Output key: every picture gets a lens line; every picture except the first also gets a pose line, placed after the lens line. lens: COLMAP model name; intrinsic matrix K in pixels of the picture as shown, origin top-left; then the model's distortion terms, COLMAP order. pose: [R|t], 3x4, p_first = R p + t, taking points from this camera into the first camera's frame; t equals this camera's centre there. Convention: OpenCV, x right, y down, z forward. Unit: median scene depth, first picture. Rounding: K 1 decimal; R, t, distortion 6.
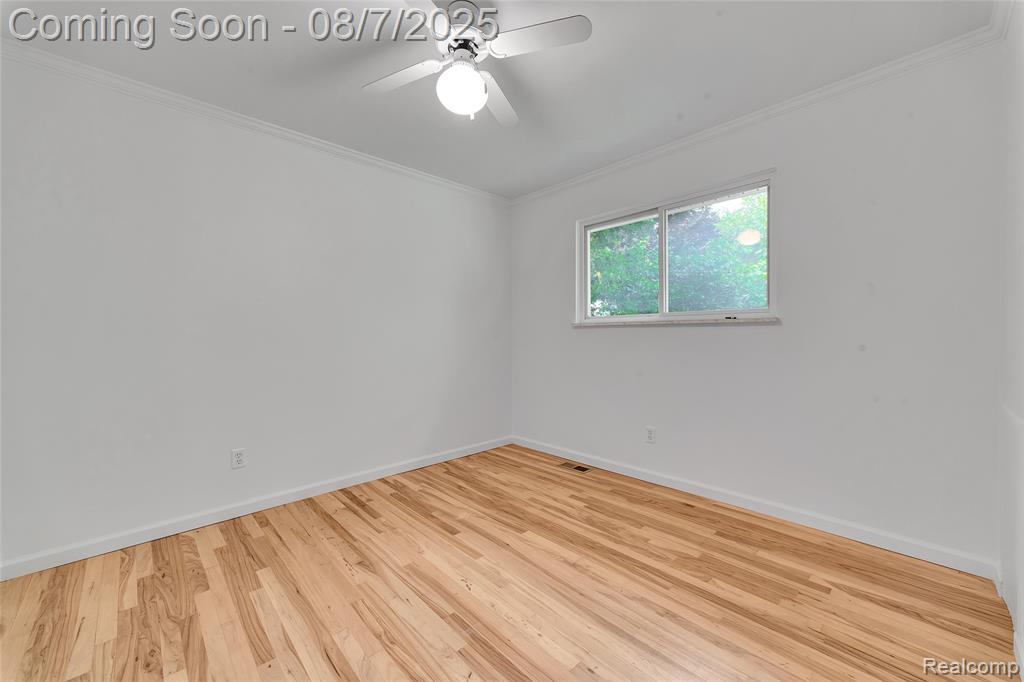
lens RADIAL K [[397.8, 0, 512.6], [0, 397.8, 338.2], [0, 0, 1]] dist [0.007618, -0.000099]
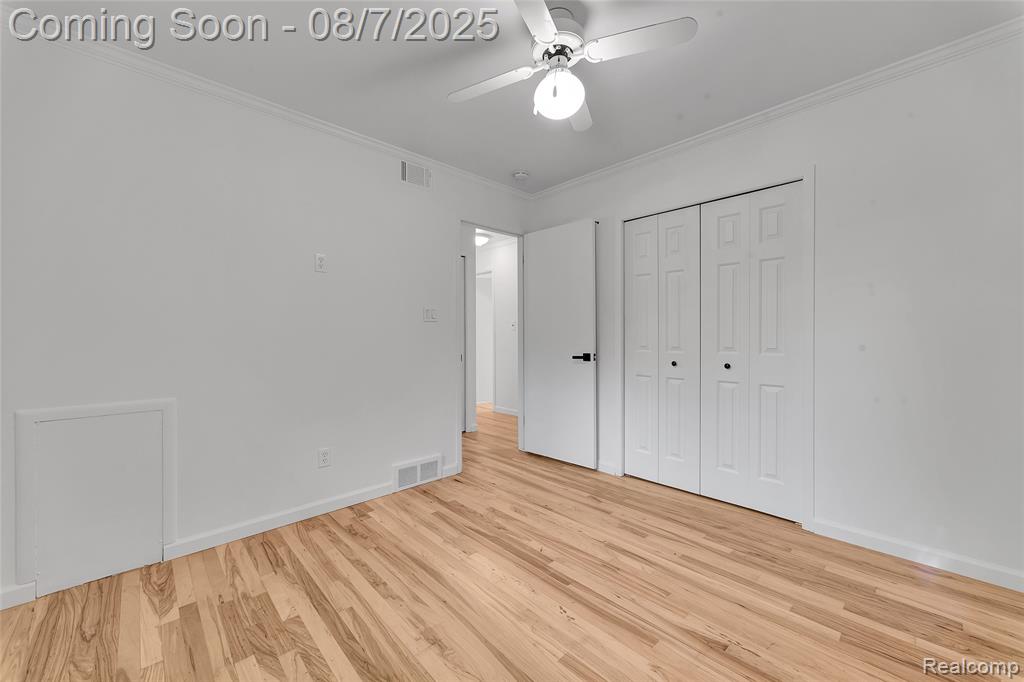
lens RADIAL K [[397.8, 0, 512.6], [0, 397.8, 338.2], [0, 0, 1]] dist [0.007618, -0.000099]
pose [[-0.999940, 0.010660, -0.002391, 0.001315], [0.010617, 0.999795, 0.017229, -0.021525], [0.002574, 0.017203, -0.999849, 1.965687]]
